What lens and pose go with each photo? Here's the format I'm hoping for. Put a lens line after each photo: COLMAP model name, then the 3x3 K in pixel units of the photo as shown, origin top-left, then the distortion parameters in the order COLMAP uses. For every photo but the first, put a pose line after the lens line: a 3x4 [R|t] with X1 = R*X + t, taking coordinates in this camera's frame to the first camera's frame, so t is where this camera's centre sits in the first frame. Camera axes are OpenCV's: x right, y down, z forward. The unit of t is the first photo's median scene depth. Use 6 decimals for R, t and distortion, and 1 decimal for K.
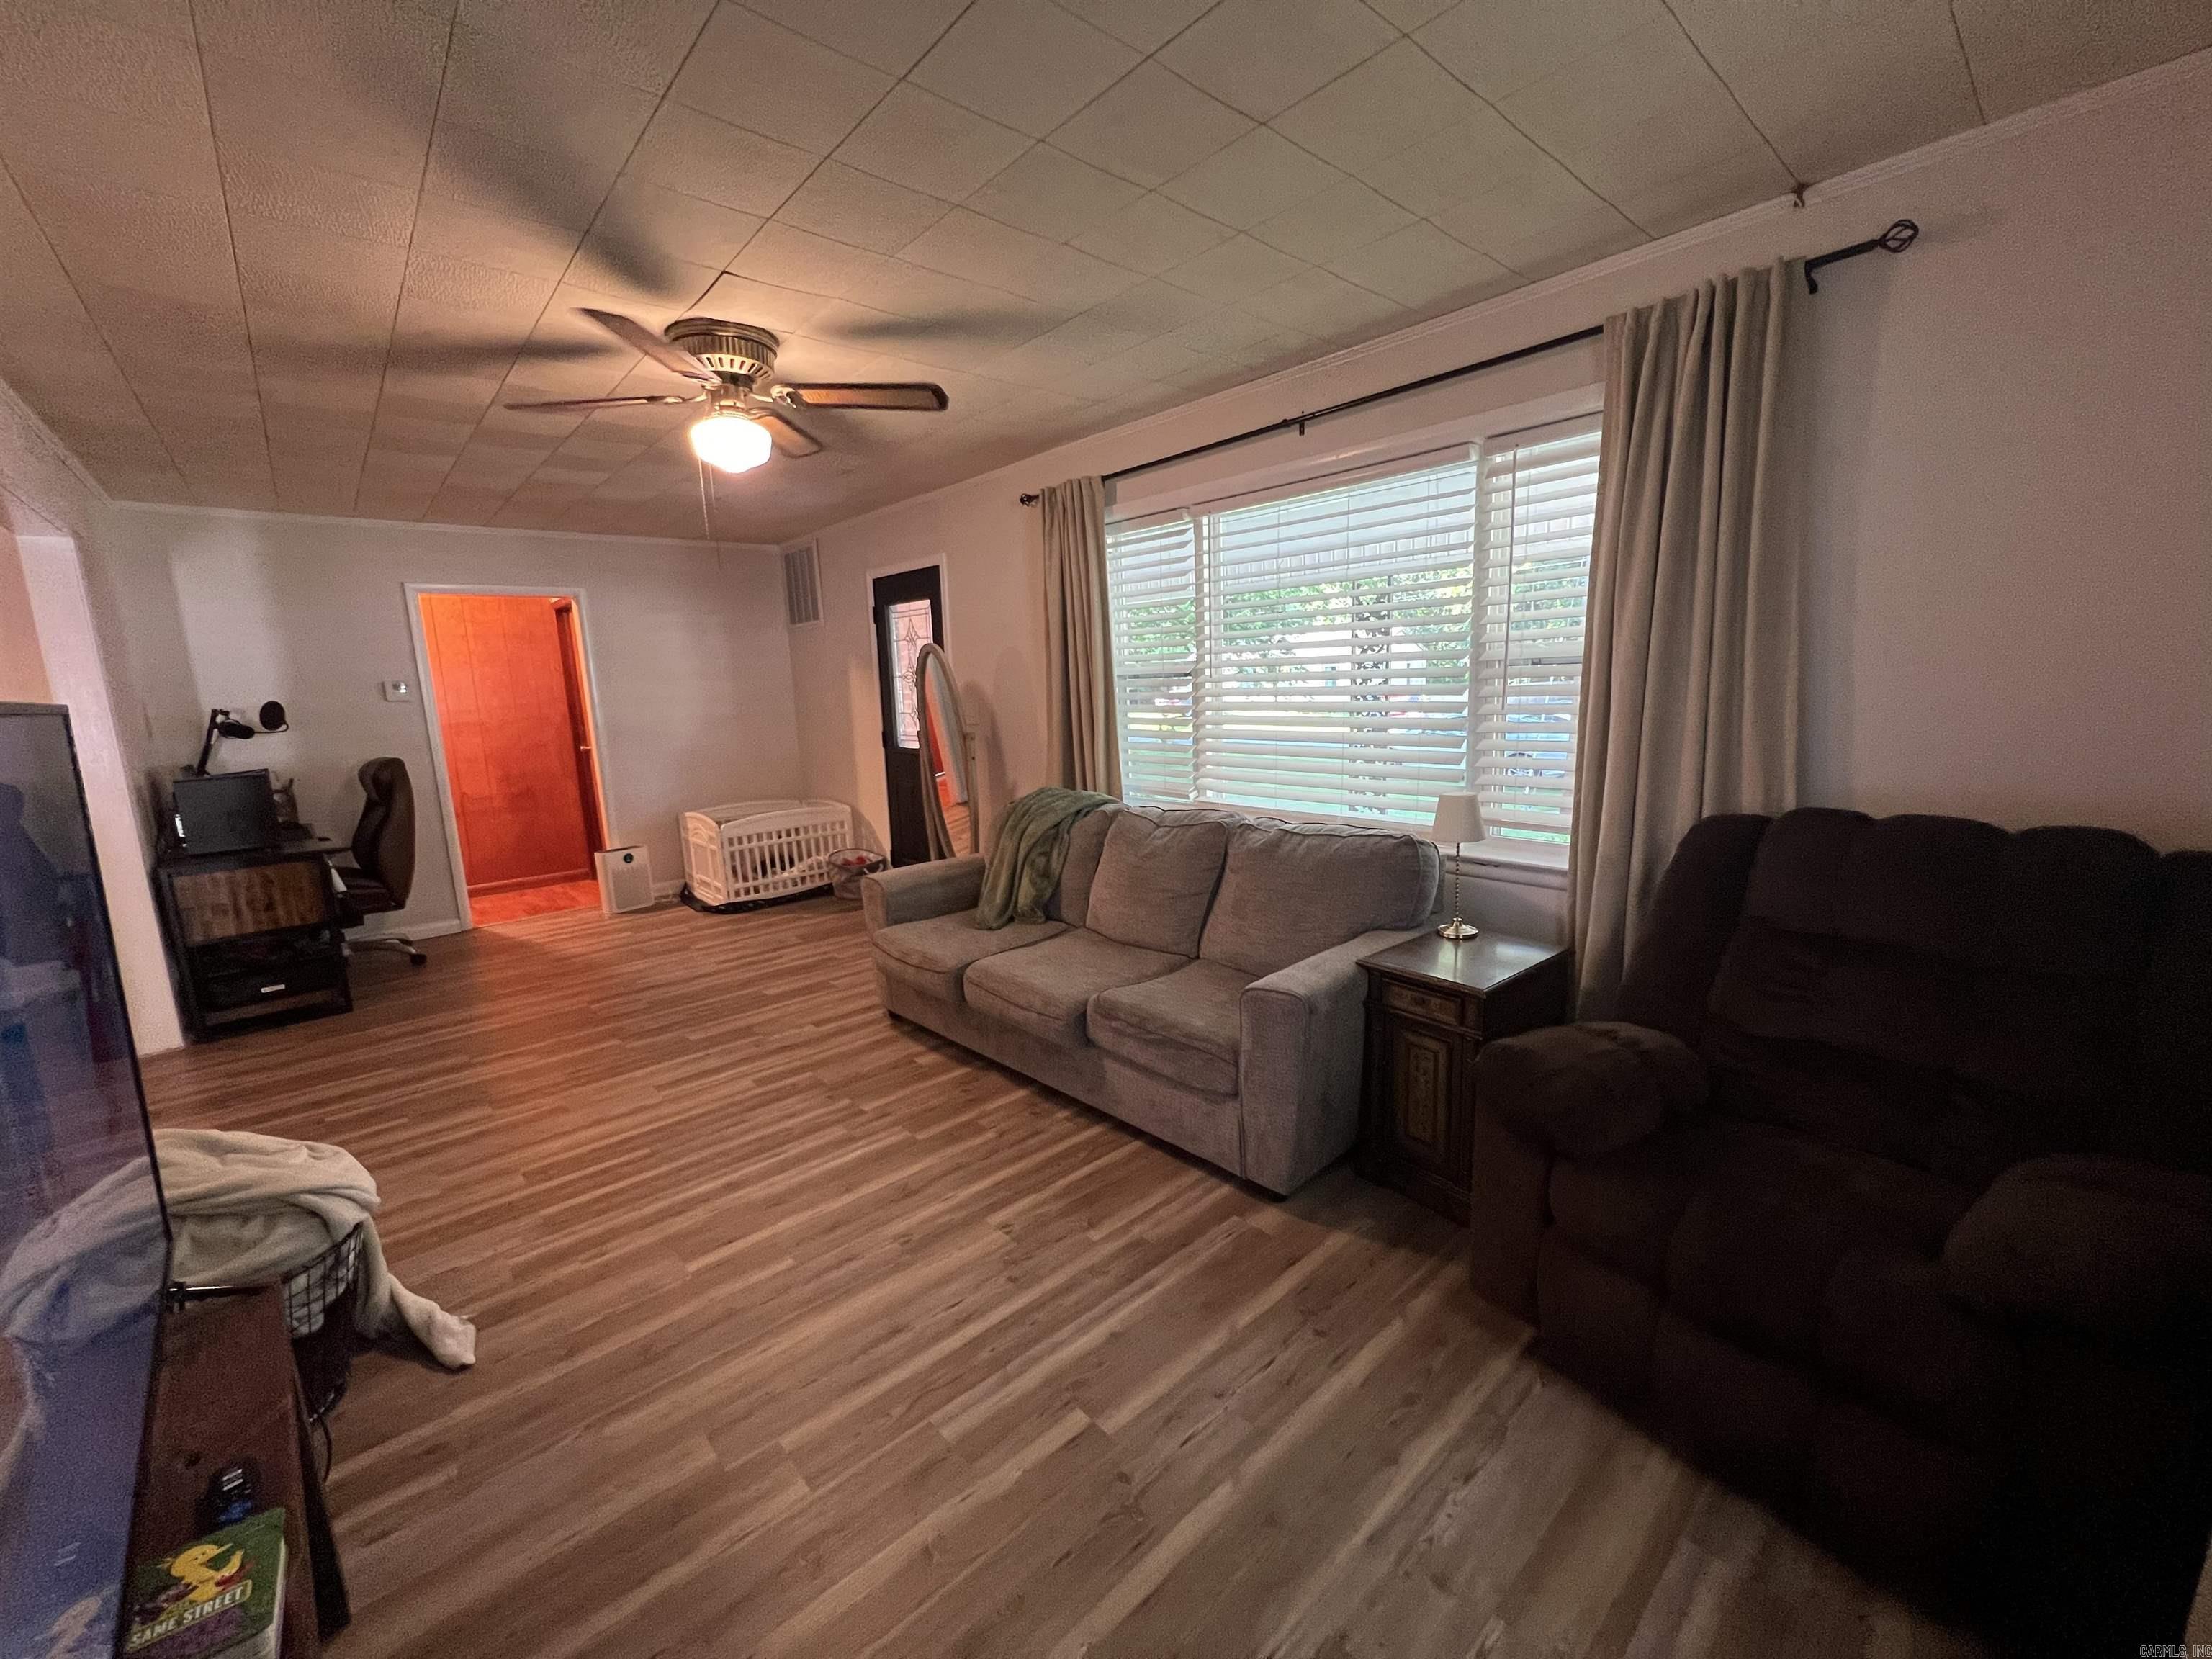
lens RADIAL K [[888.9, 0, 1111.0], [0, 888.9, 832.6], [0, 0, 1]] dist [-0.002301, 0.001198]
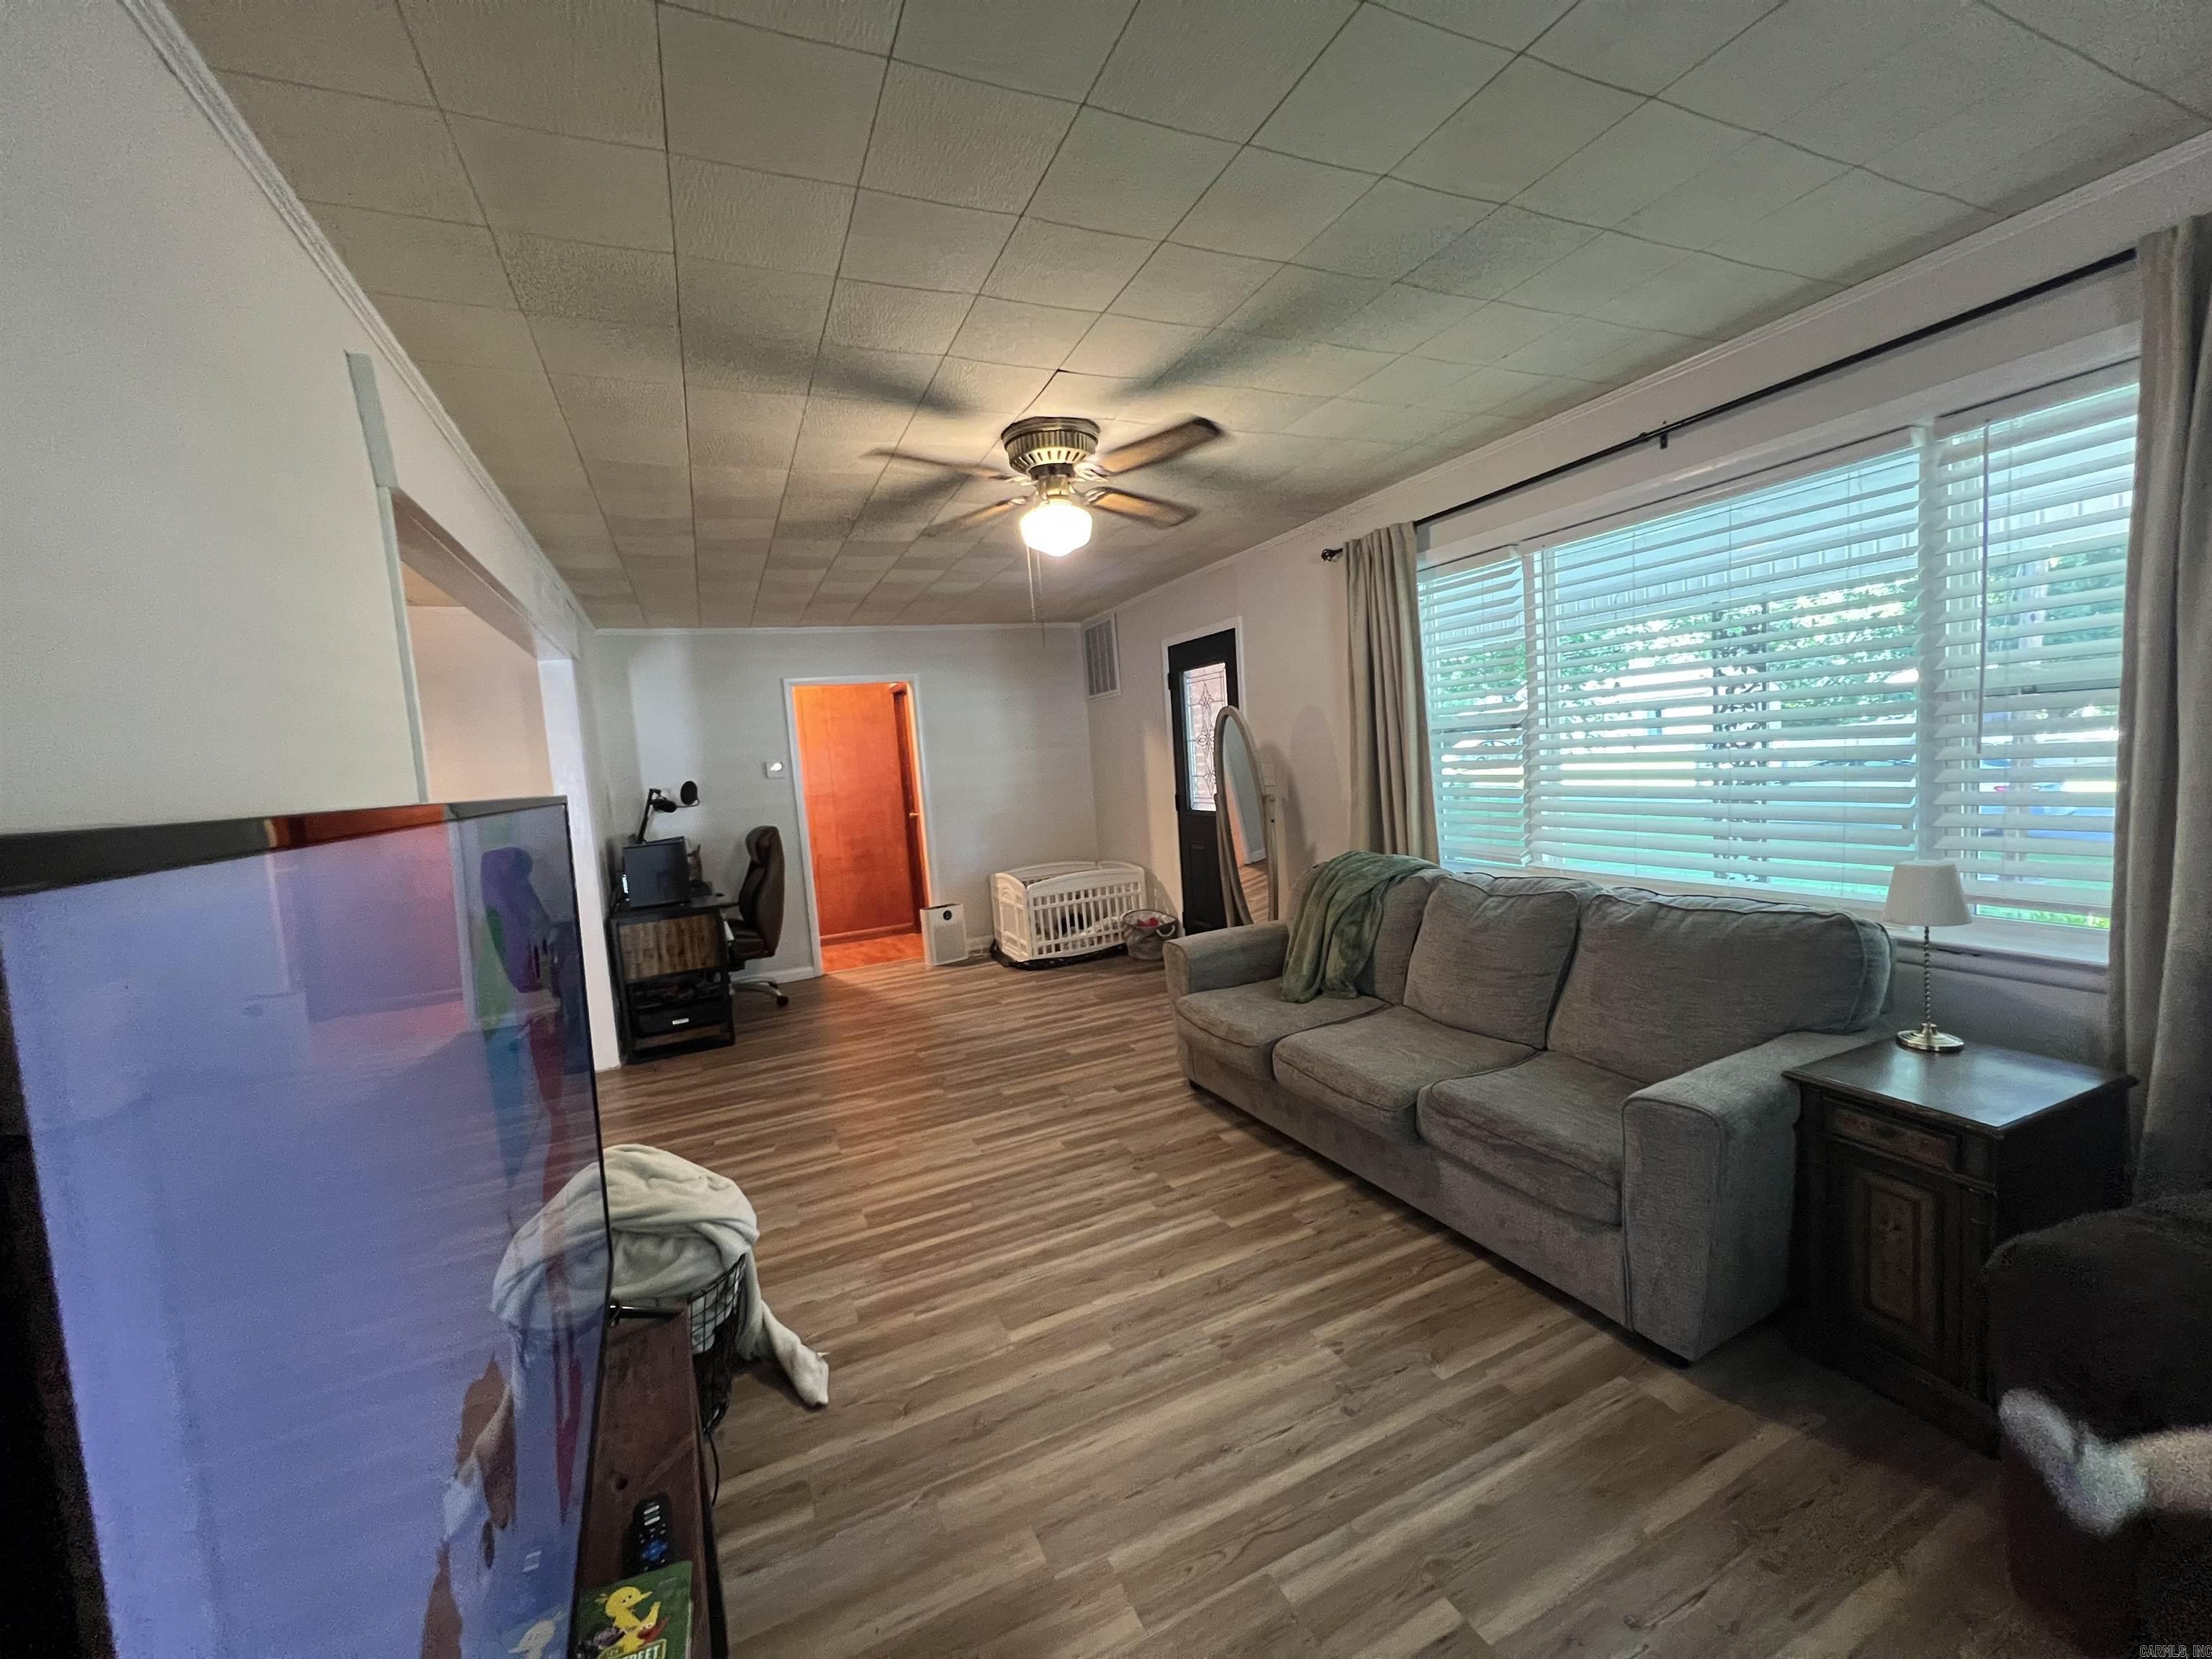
lens RADIAL K [[888.9, 0, 1108.5], [0, 888.9, 832.0], [0, 0, 1]] dist [-0.002301, 0.001198]
pose [[0.952957, -0.008598, -0.302983, -0.045706], [-0.011597, 0.997831, -0.064793, -0.009644], [0.302883, 0.065259, 0.950791, 0.033110]]
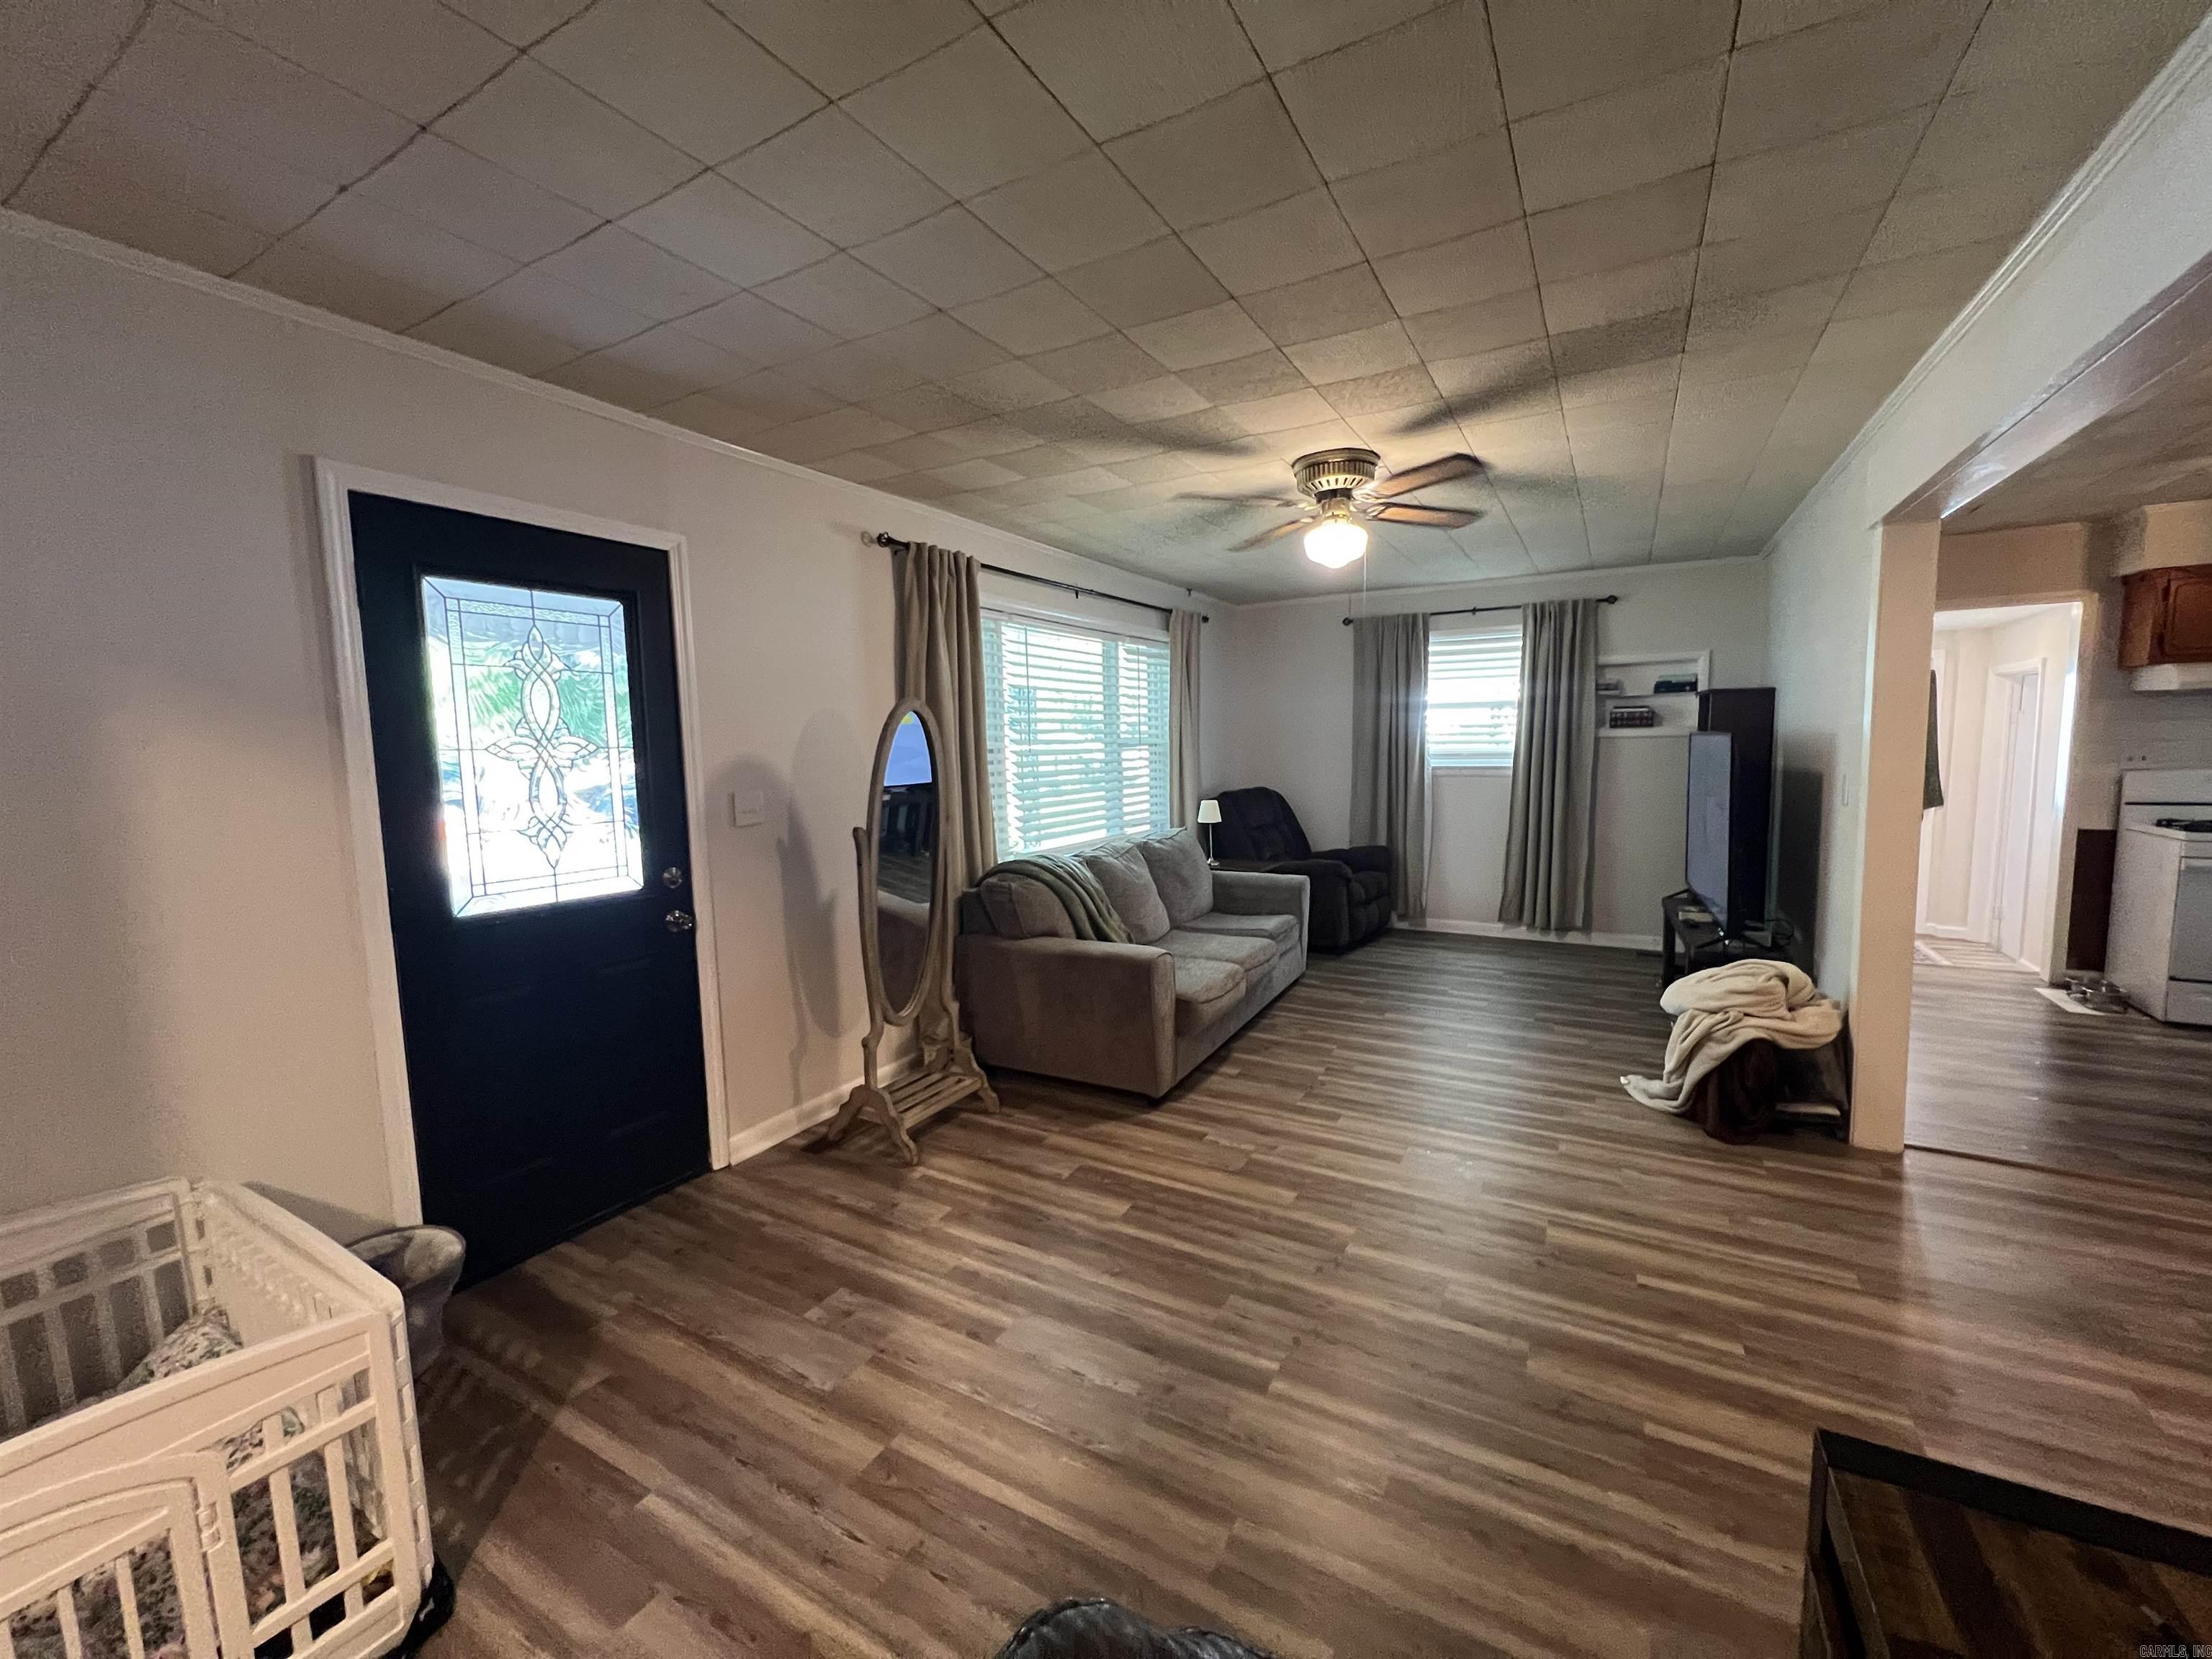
lens RADIAL K [[888.9, 0, 1111.4], [0, 888.9, 828.0], [0, 0, 1]] dist [-0.002301, 0.001198]
pose [[-0.315873, -0.050216, 0.947472, -1.355739], [0.196863, 0.973398, 0.117222, -0.235251], [-0.928154, 0.223549, -0.297585, 1.562392]]
